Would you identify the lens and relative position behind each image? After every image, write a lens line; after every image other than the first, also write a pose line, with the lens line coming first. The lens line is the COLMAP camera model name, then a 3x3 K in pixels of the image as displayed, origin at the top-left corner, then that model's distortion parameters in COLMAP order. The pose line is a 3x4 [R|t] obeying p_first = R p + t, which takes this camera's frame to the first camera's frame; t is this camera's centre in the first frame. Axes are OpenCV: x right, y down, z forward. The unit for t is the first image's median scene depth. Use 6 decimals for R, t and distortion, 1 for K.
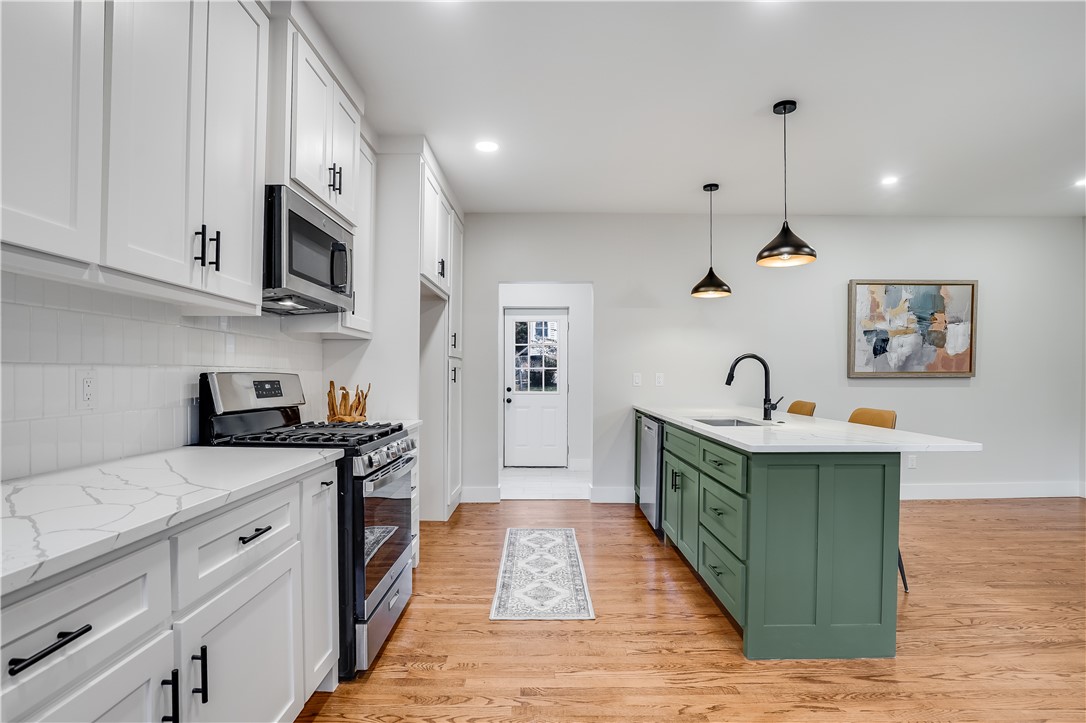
lens RADIAL K [[524.6, 0, 543.0], [0, 524.6, 361.5], [0, 0, 1]] dist [-0.028401, 0.000003]
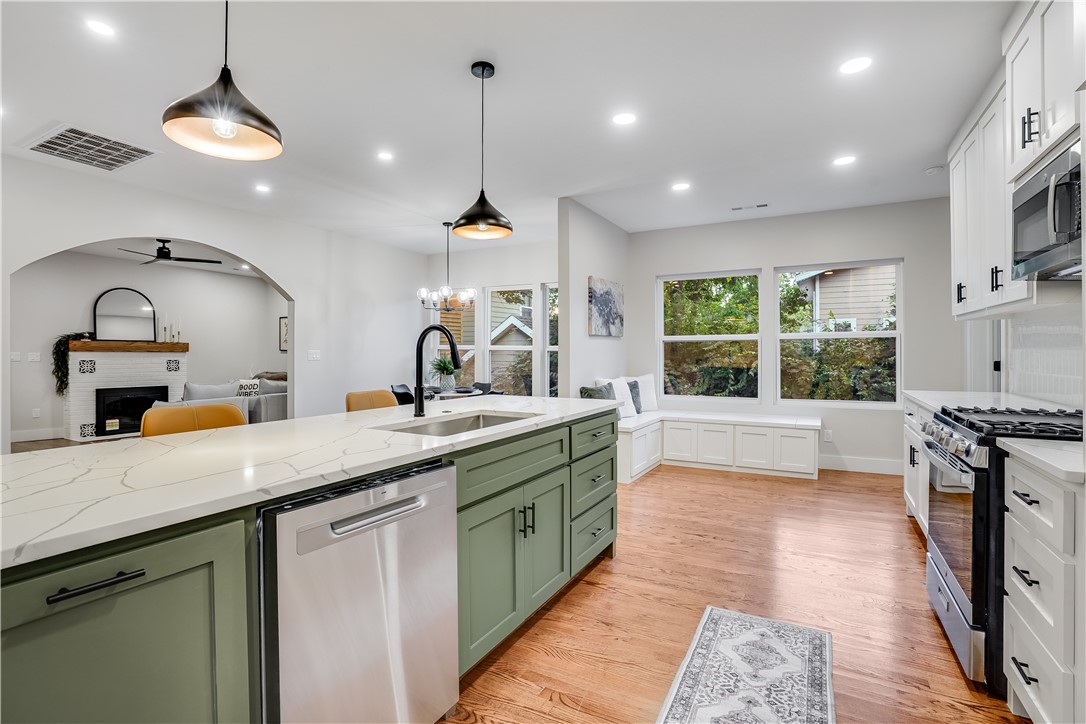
lens RADIAL K [[524.6, 0, 543.0], [0, 524.6, 362.0], [0, 0, 1]] dist [-0.028401, 0.000003]
pose [[-0.883286, -0.003347, 0.468823, -0.071461], [-0.011718, 0.999820, -0.014939, 0.053385], [-0.468688, -0.018689, -0.883166, 1.771641]]
